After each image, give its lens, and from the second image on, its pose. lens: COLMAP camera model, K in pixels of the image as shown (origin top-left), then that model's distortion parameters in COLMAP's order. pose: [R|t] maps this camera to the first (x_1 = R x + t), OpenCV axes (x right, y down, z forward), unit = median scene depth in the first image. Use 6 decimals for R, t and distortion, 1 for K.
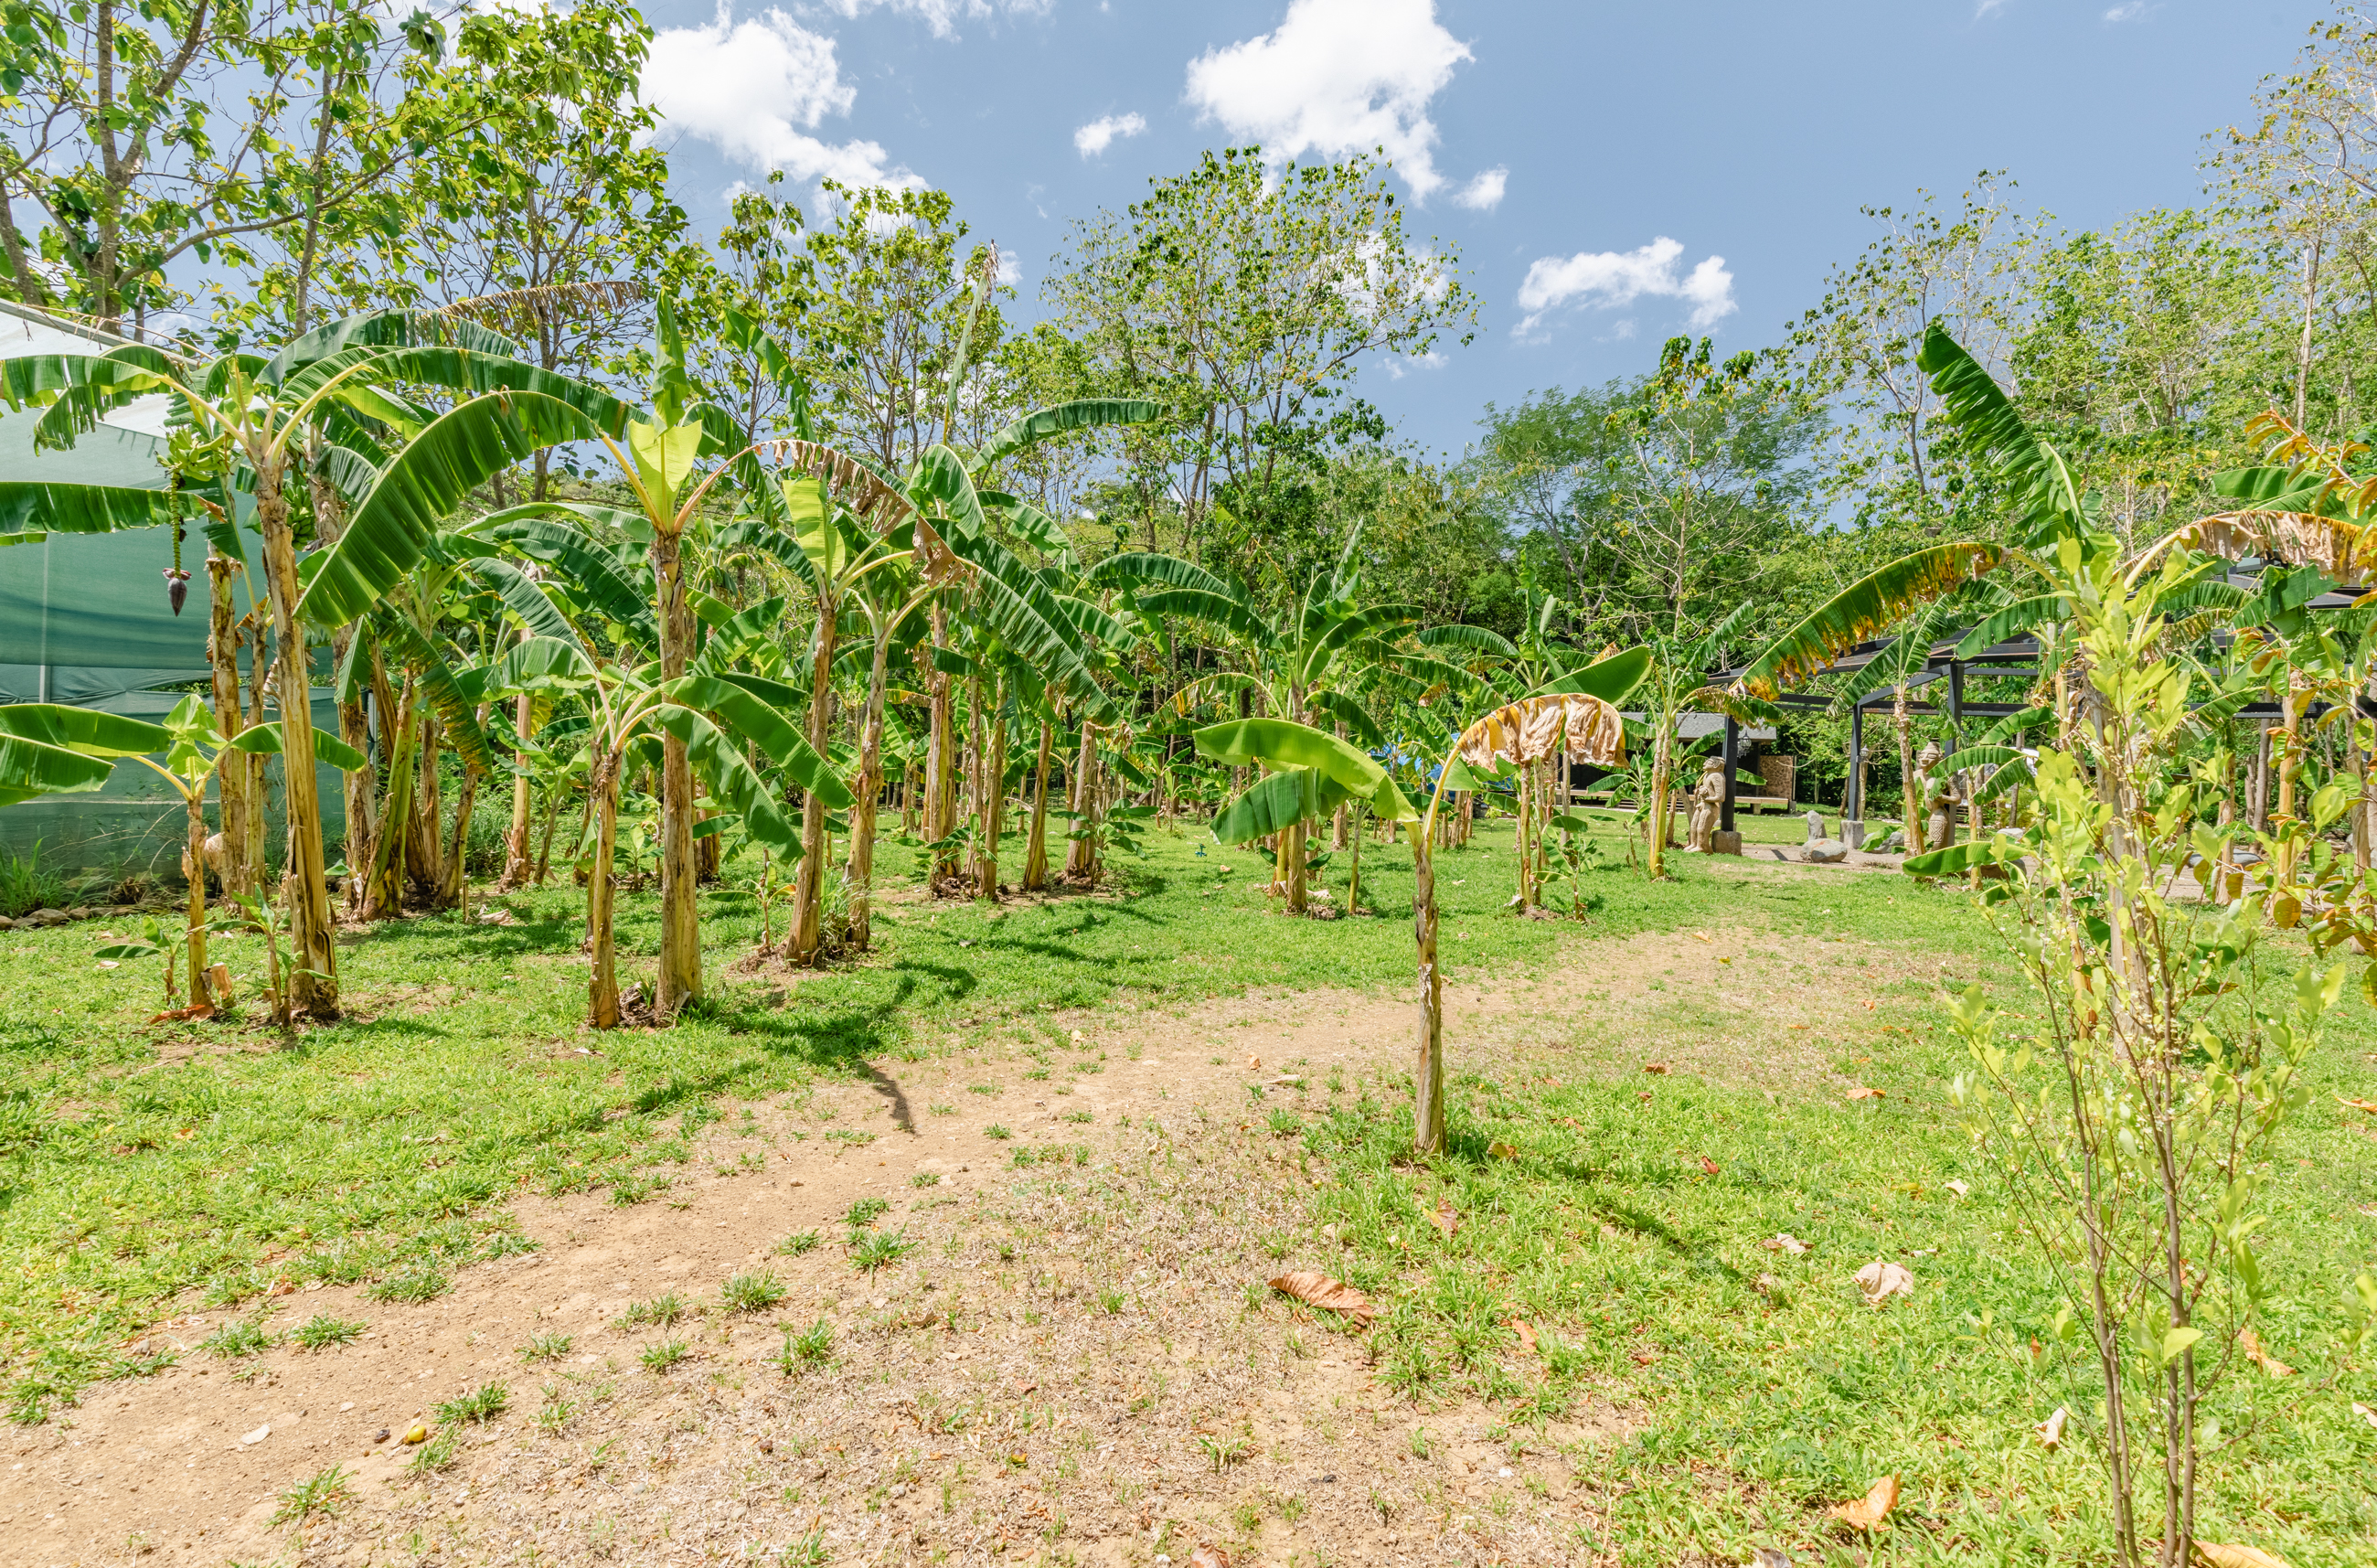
lens RADIAL K [[1082.4, 0, 1191.5], [0, 1082.4, 793.8], [0, 0, 1]] dist [0.012947, -0.000587]
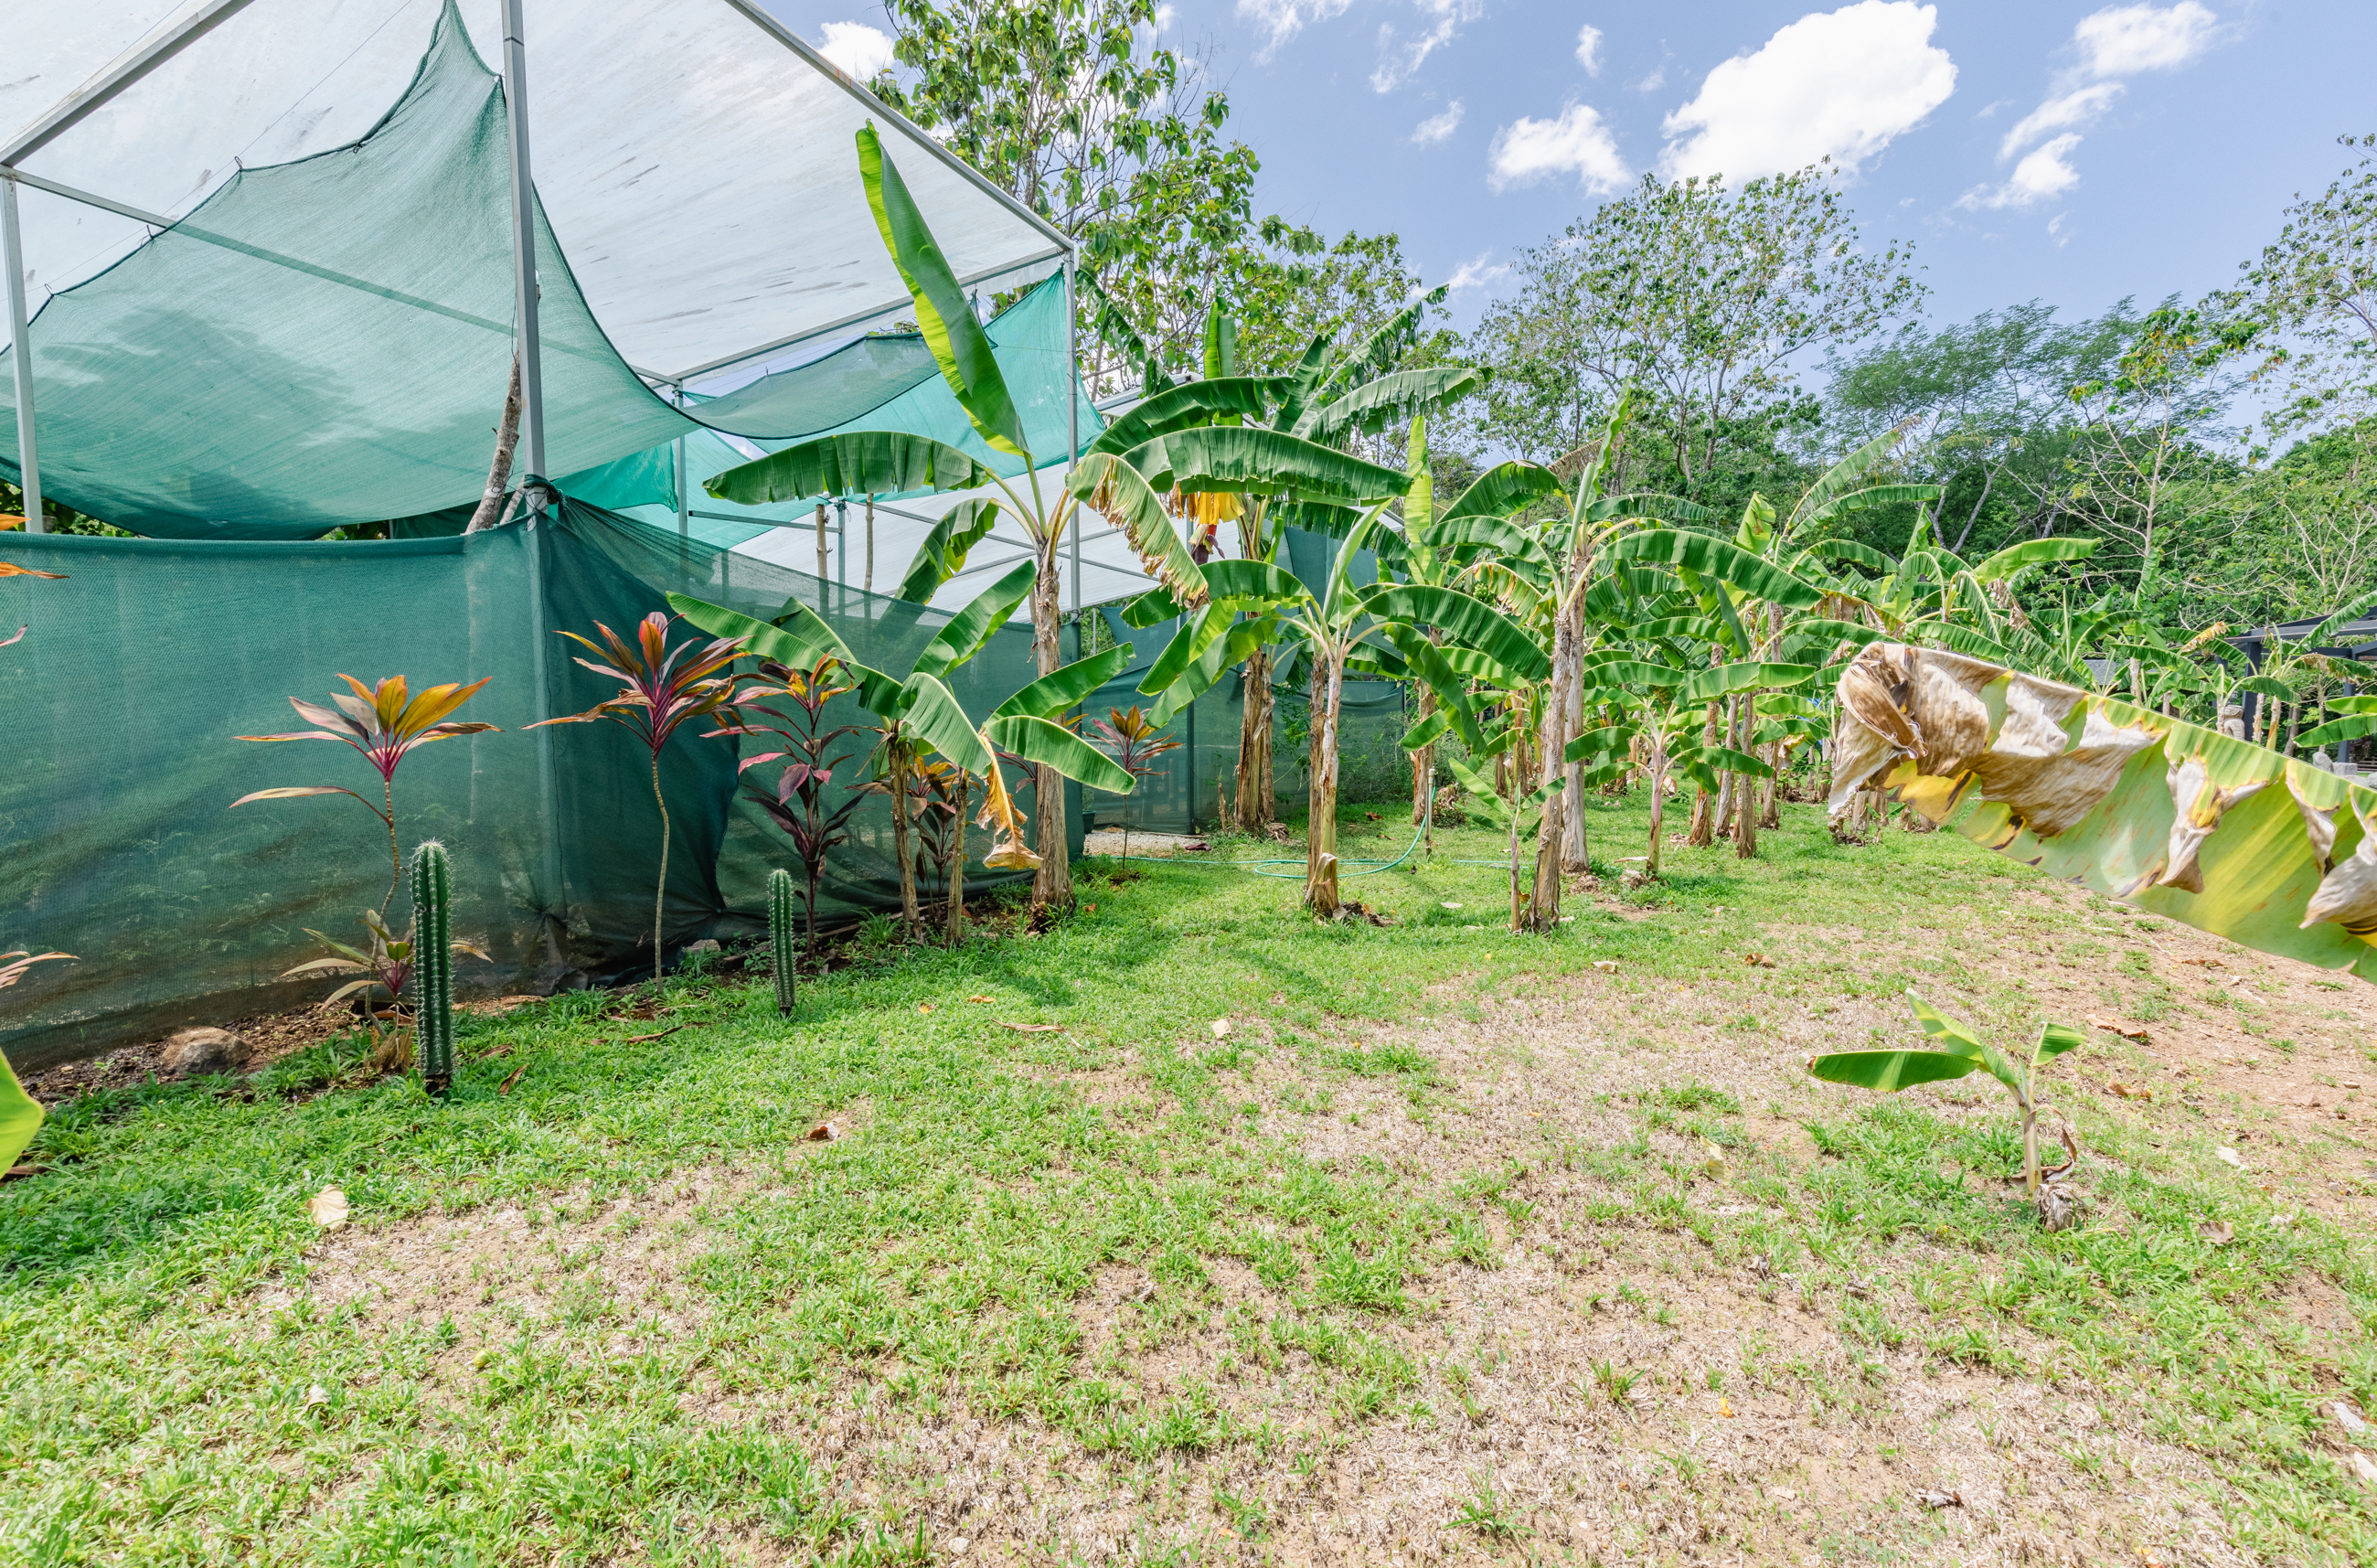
lens RADIAL K [[1082.4, 0, 1190.4], [0, 1082.4, 790.2], [0, 0, 1]] dist [0.012947, -0.000587]
pose [[0.979629, -0.004374, -0.200769, -0.169633], [0.011236, 0.999390, 0.033052, 0.002257], [0.200502, -0.034635, 0.979081, -0.164633]]
